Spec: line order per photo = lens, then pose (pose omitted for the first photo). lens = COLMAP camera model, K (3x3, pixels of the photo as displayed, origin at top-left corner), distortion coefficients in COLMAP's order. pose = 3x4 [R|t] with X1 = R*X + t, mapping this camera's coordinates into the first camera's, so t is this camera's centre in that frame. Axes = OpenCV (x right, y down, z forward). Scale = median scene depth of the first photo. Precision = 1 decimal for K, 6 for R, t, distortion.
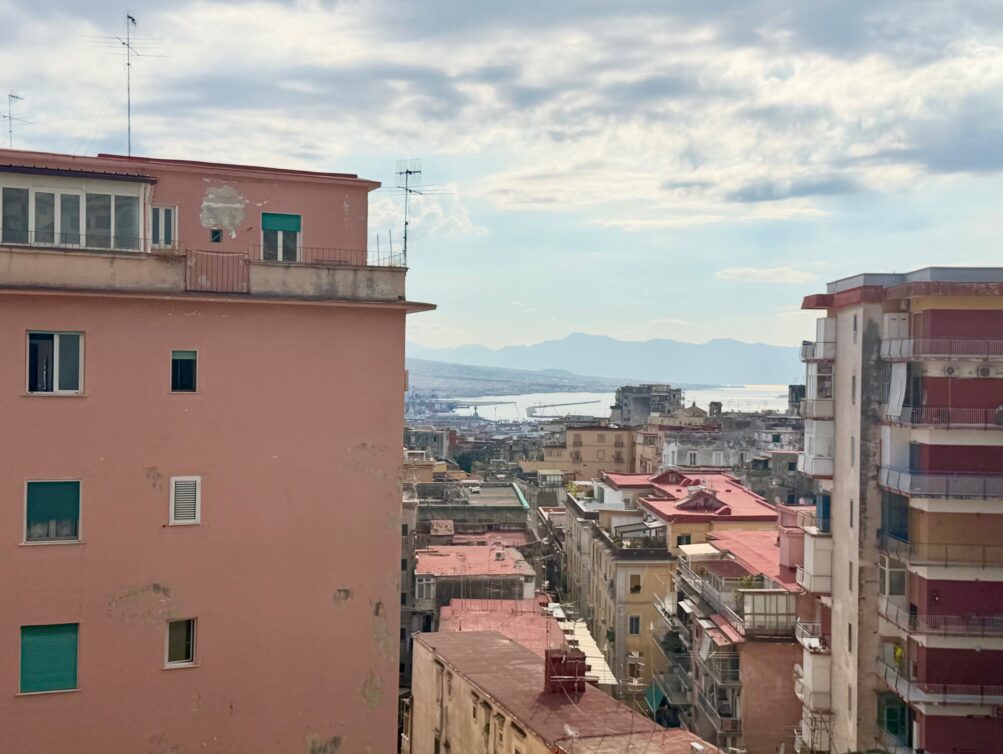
lens RADIAL K [[1284.7, 0, 505.3], [0, 1284.7, 387.7], [0, 0, 1]] dist [0.206073, -0.459721]
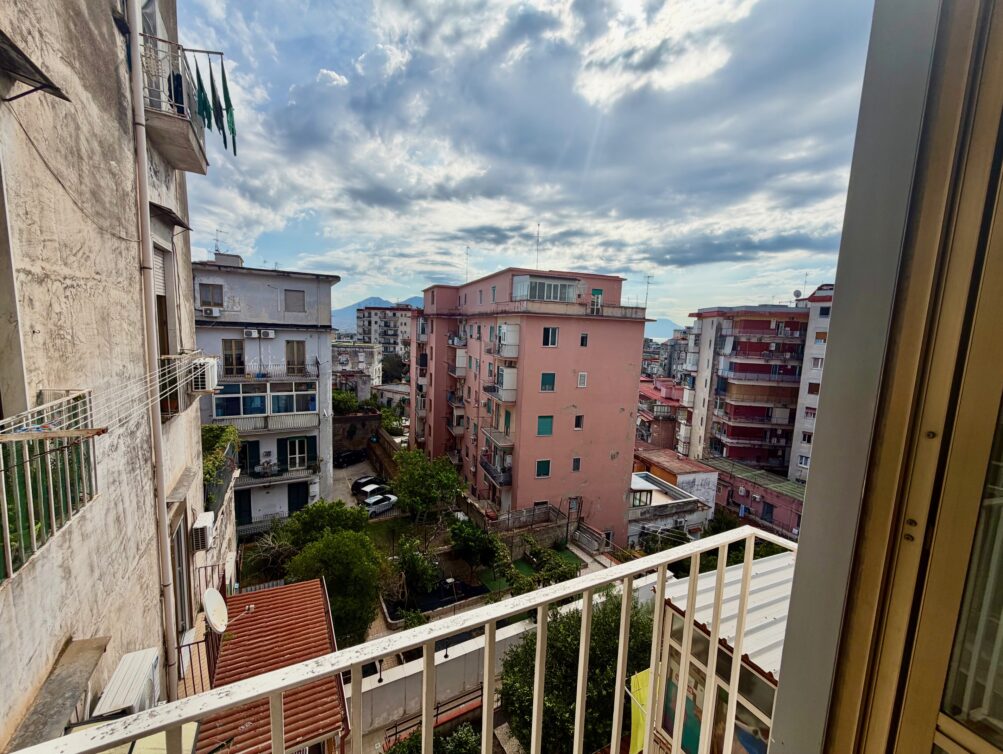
lens RADIAL K [[400.2, 0, 478.6], [0, 400.2, 375.7], [0, 0, 1]] dist [0.000172, 0.000021]
pose [[0.997103, 0.034481, -0.067803, -0.219687], [-0.026930, 0.993646, 0.109284, -0.013456], [0.071141, -0.107141, 0.991695, -0.005907]]
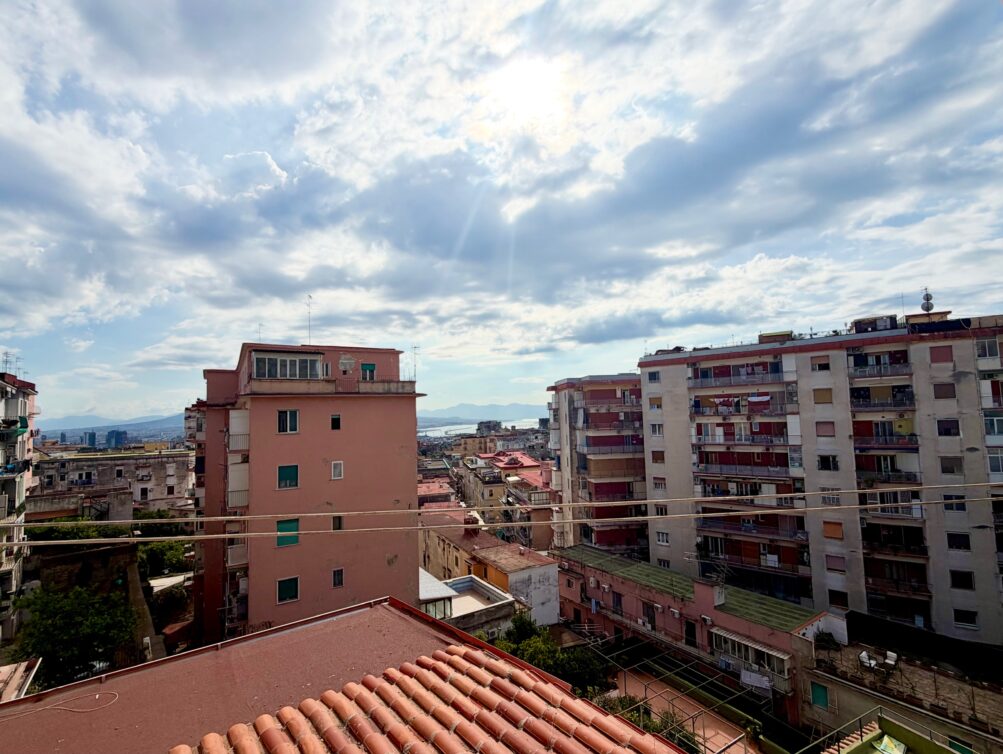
lens RADIAL K [[467.3, 0, 497.7], [0, 467.3, 387.1], [0, 0, 1]] dist [0.000484, -0.000091]
pose [[0.989833, -0.037366, 0.137239, -0.021709], [0.047826, 0.996131, -0.073727, 0.001182], [-0.133953, 0.079541, 0.987790, -0.008849]]
